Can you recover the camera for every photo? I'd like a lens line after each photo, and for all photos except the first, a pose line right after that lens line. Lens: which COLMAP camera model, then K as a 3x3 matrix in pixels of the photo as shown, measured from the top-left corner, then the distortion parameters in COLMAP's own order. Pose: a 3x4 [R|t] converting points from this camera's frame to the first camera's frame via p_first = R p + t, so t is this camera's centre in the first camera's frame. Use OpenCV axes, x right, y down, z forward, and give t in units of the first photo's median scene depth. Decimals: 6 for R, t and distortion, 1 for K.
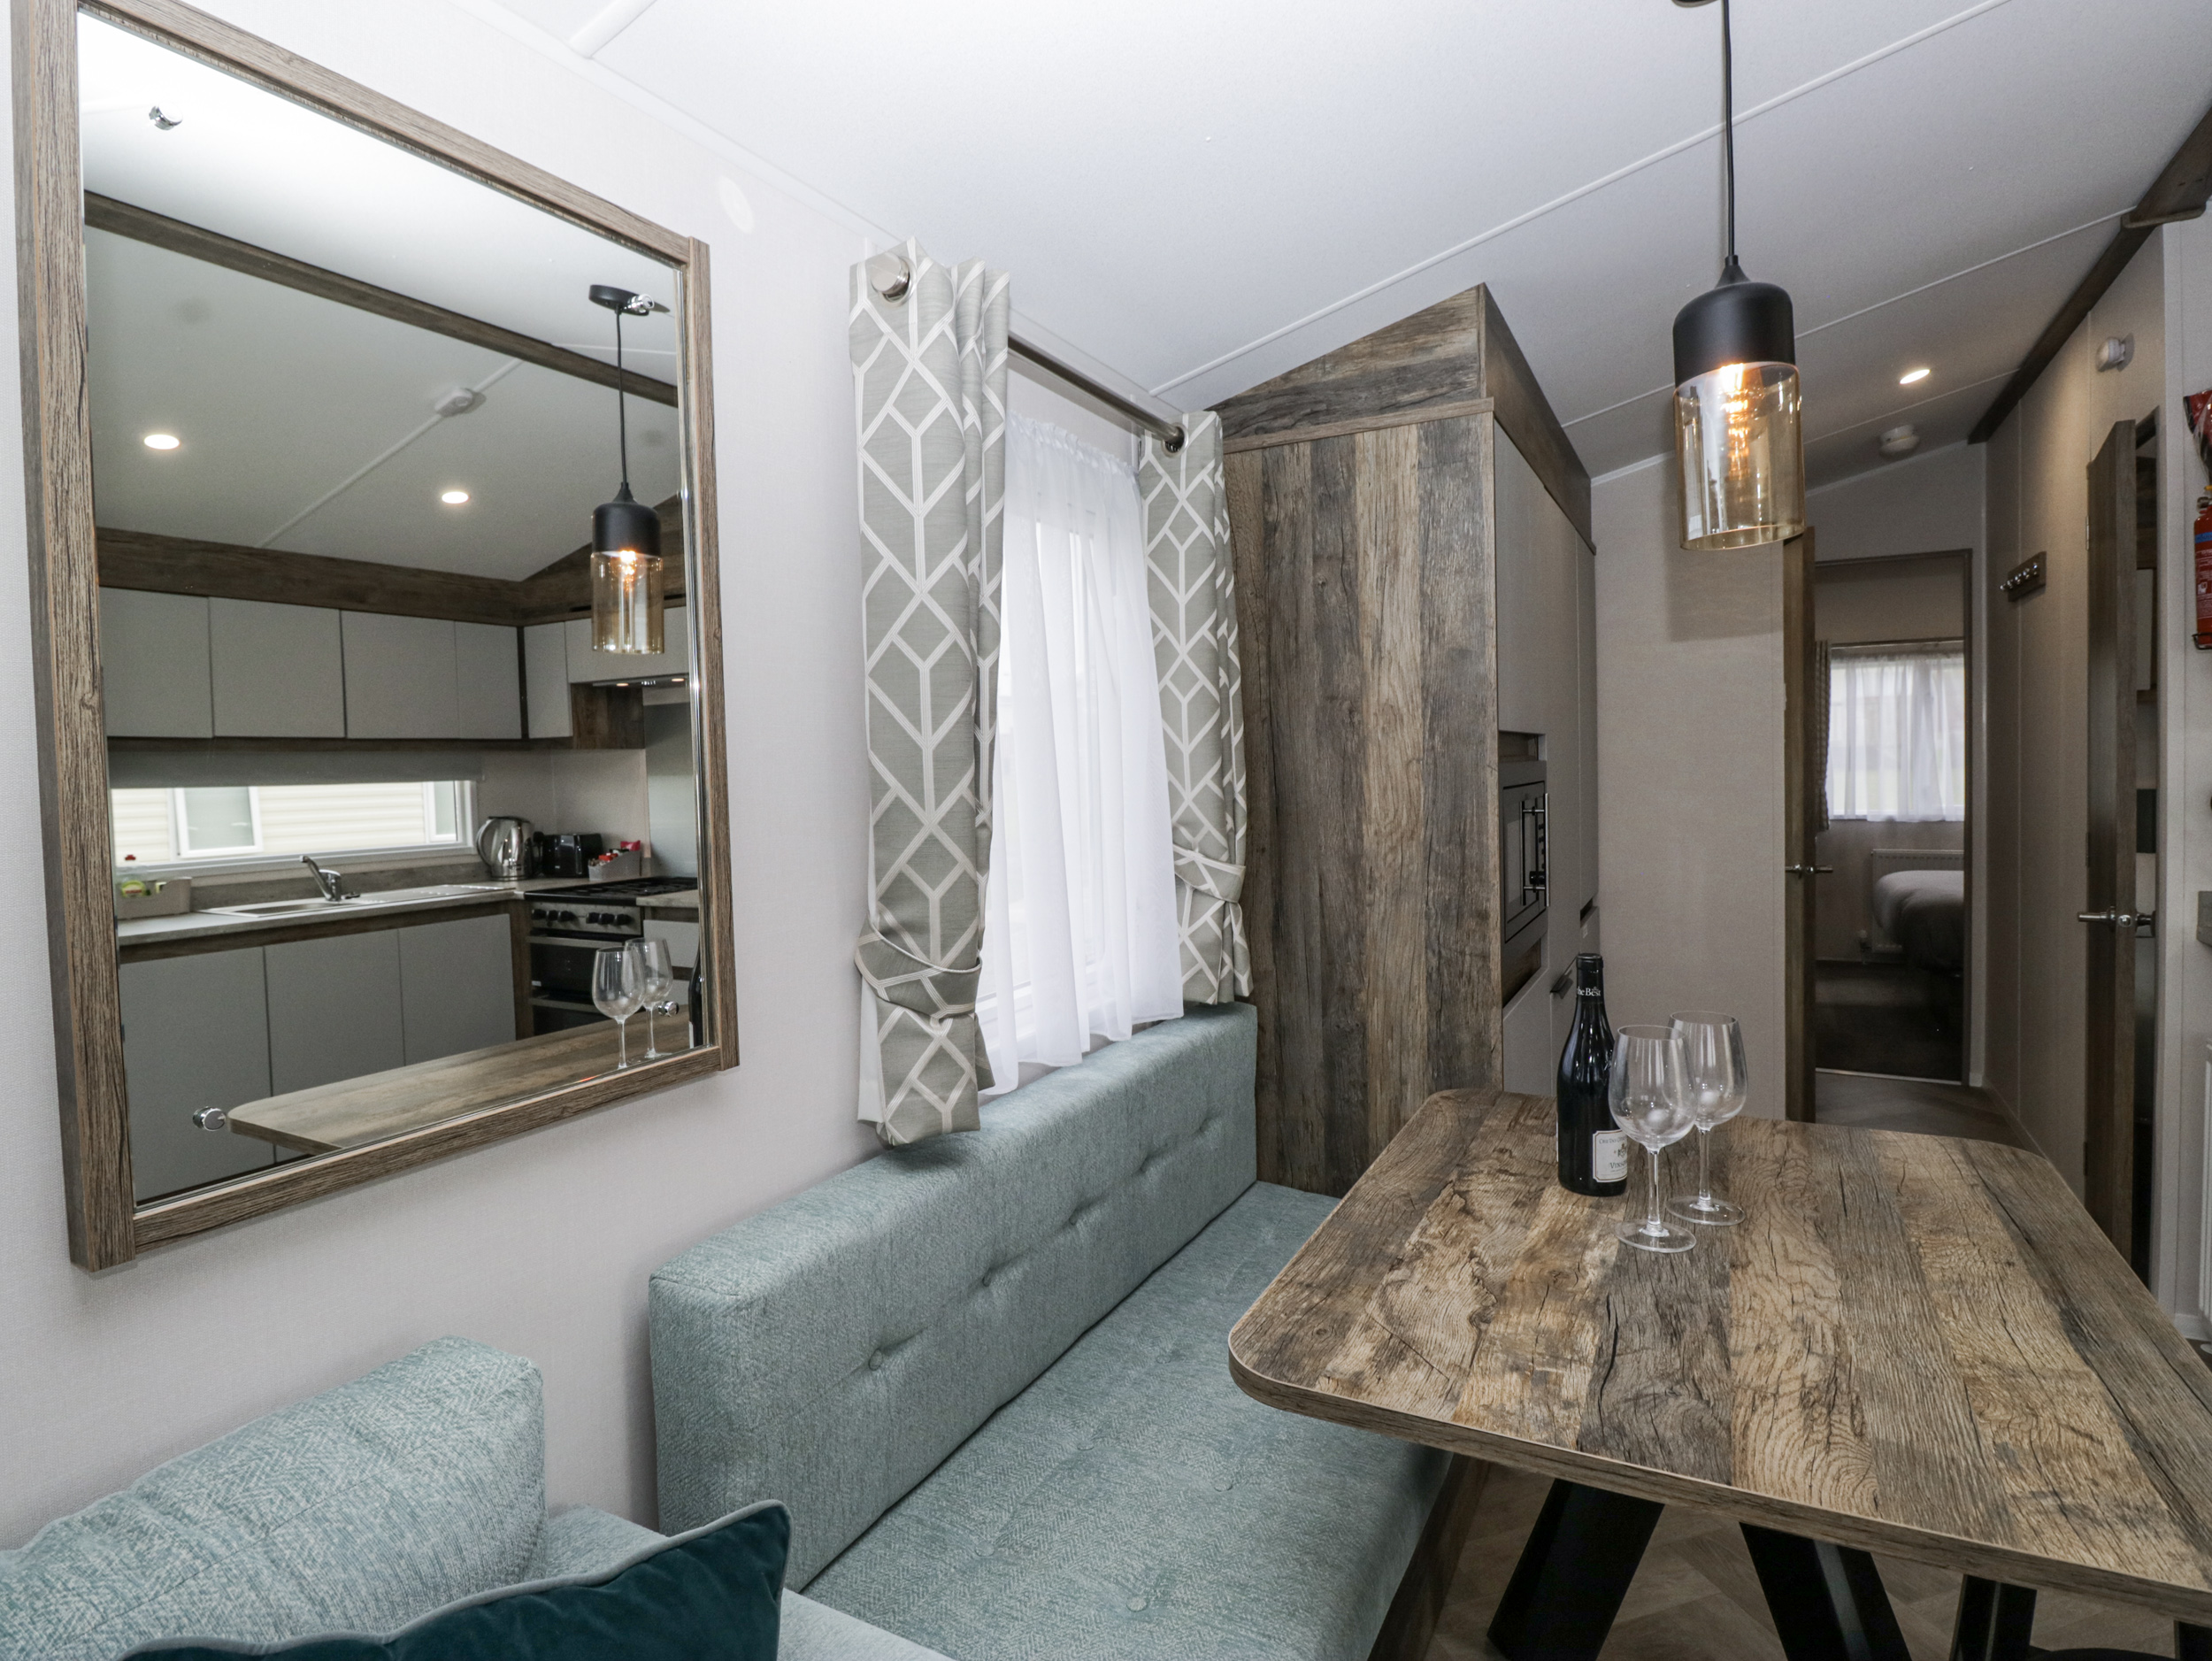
lens RADIAL K [[1163.2, 0, 1099.8], [0, 1163.2, 805.3], [0, 0, 1]] dist [0.001596, -0.013436]
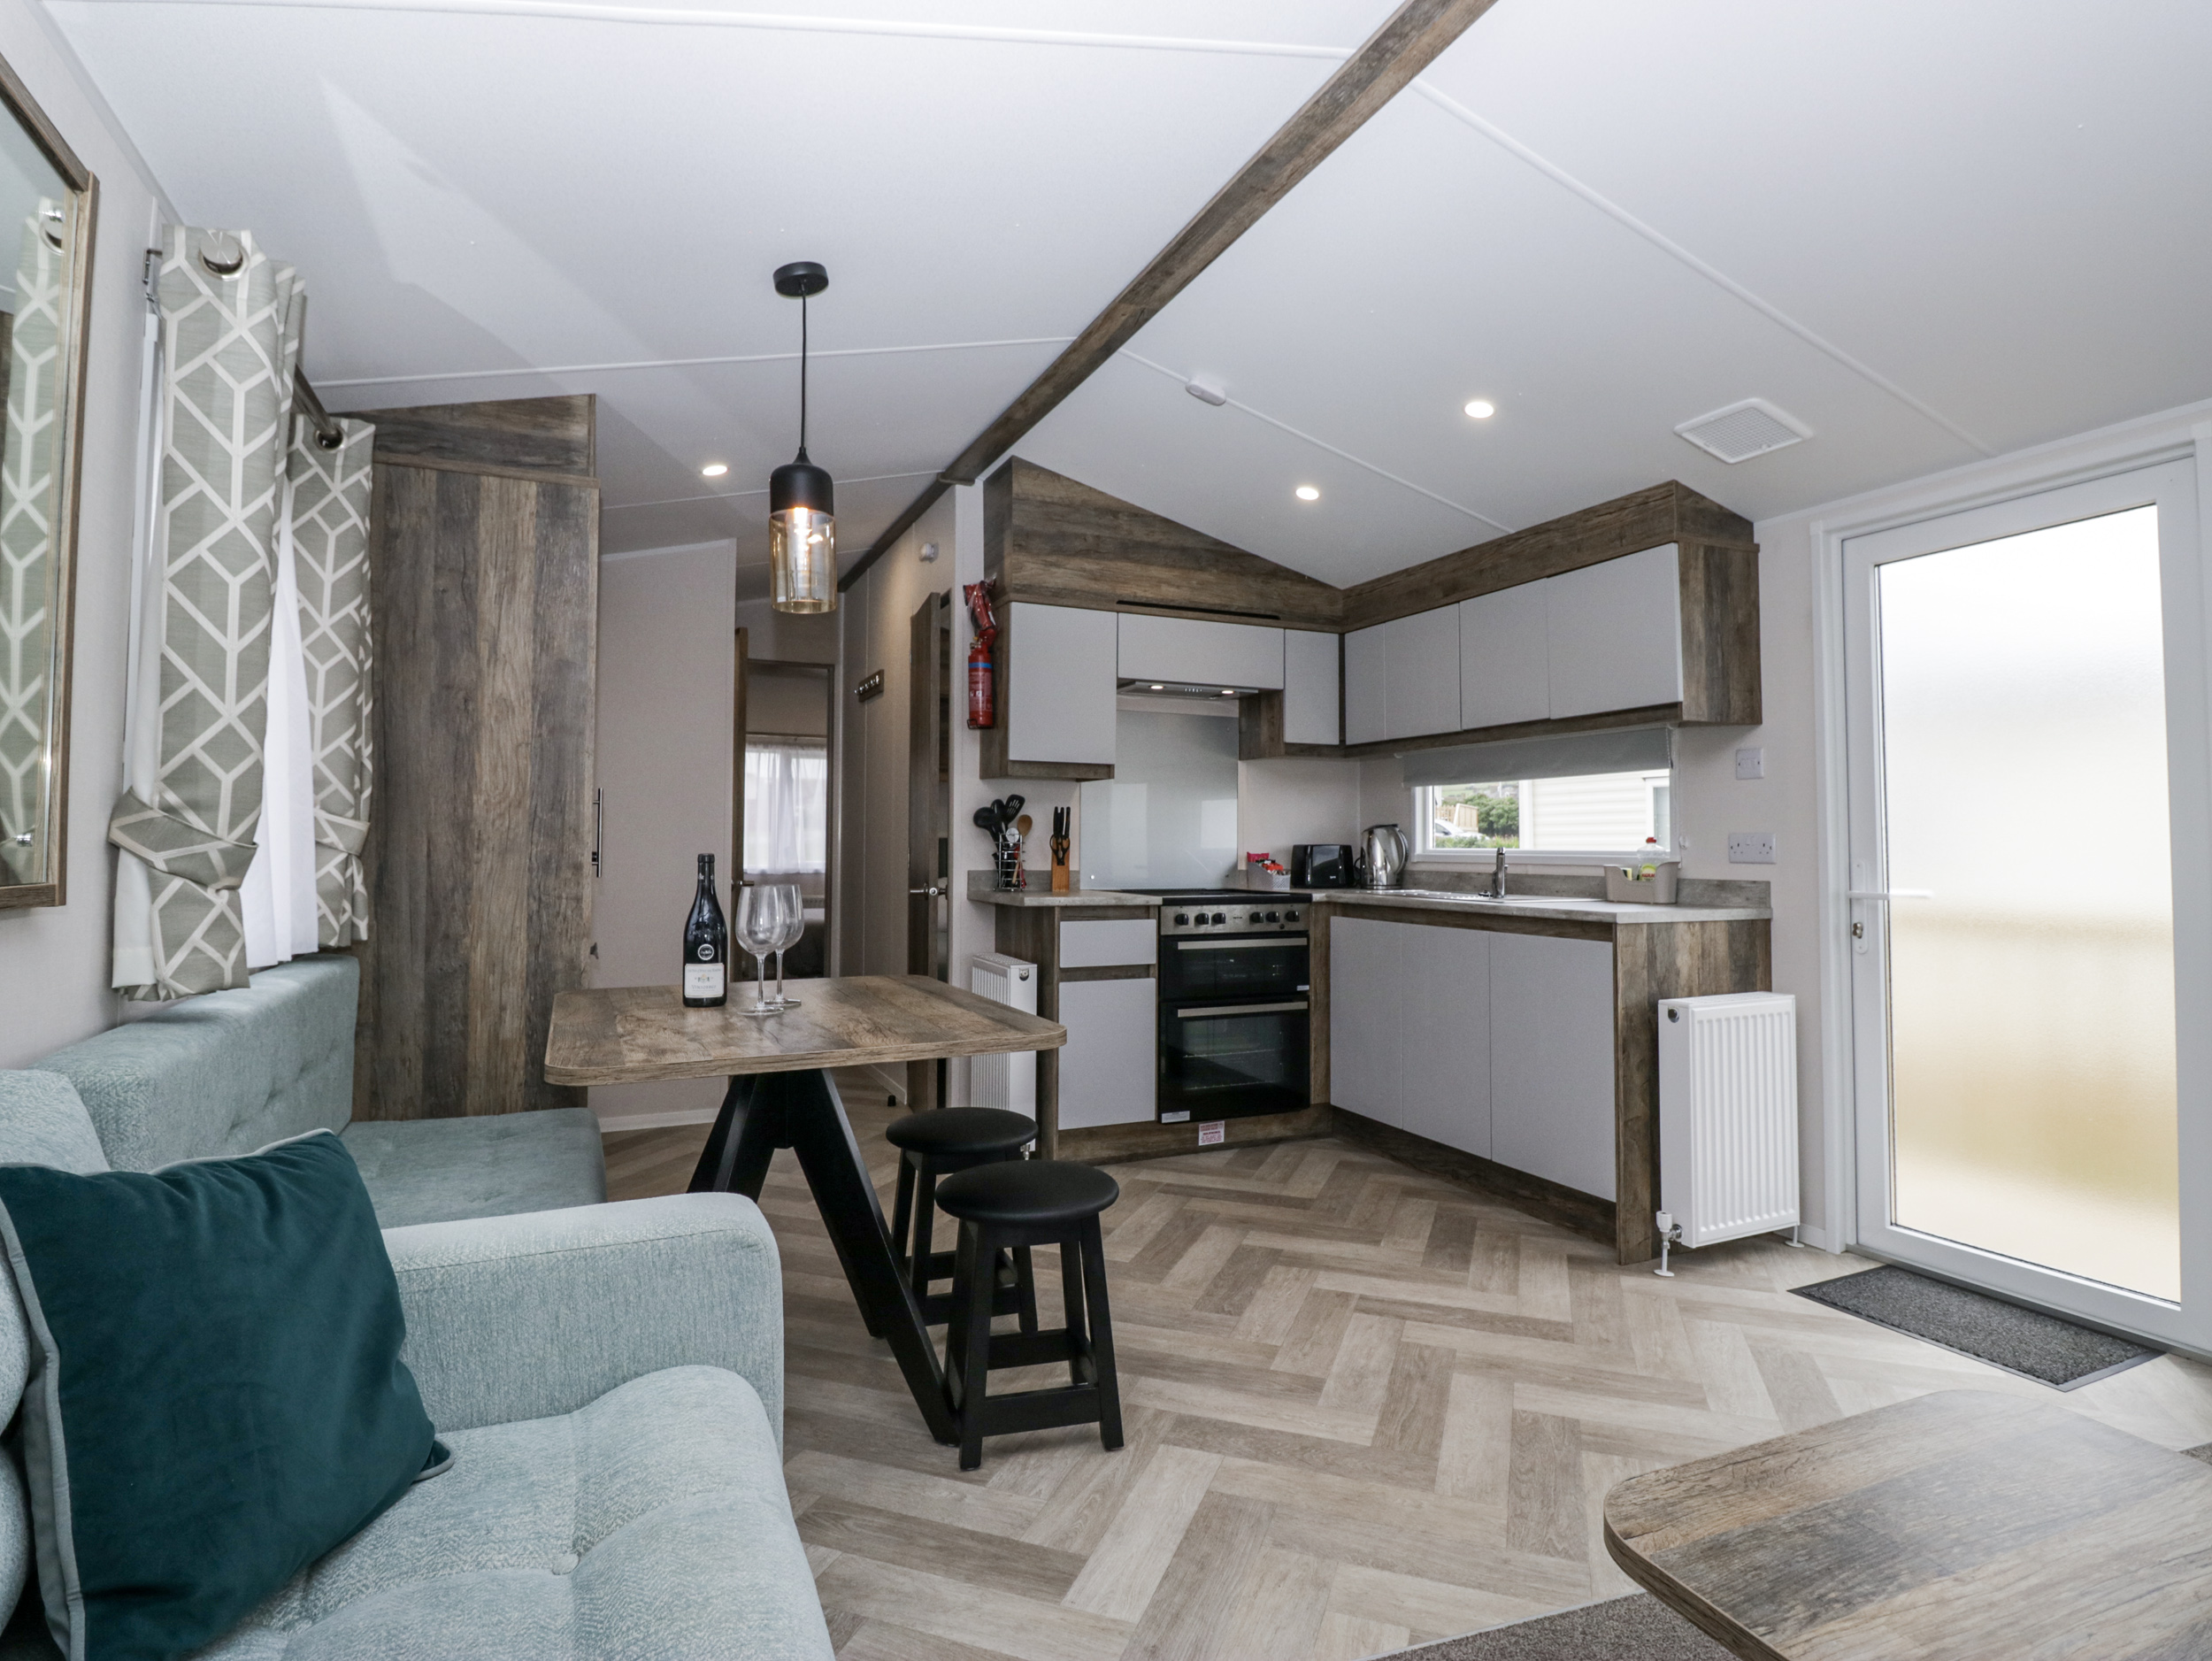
lens RADIAL K [[1184.6, 0, 1142.7], [0, 1184.6, 812.7], [0, 0, 1]] dist [-0.000792, -0.013957]
pose [[0.584887, 0.053088, 0.809375, -0.362045], [0.012888, 0.997122, -0.074716, 0.137296], [-0.811012, 0.054132, 0.582519, -0.272010]]
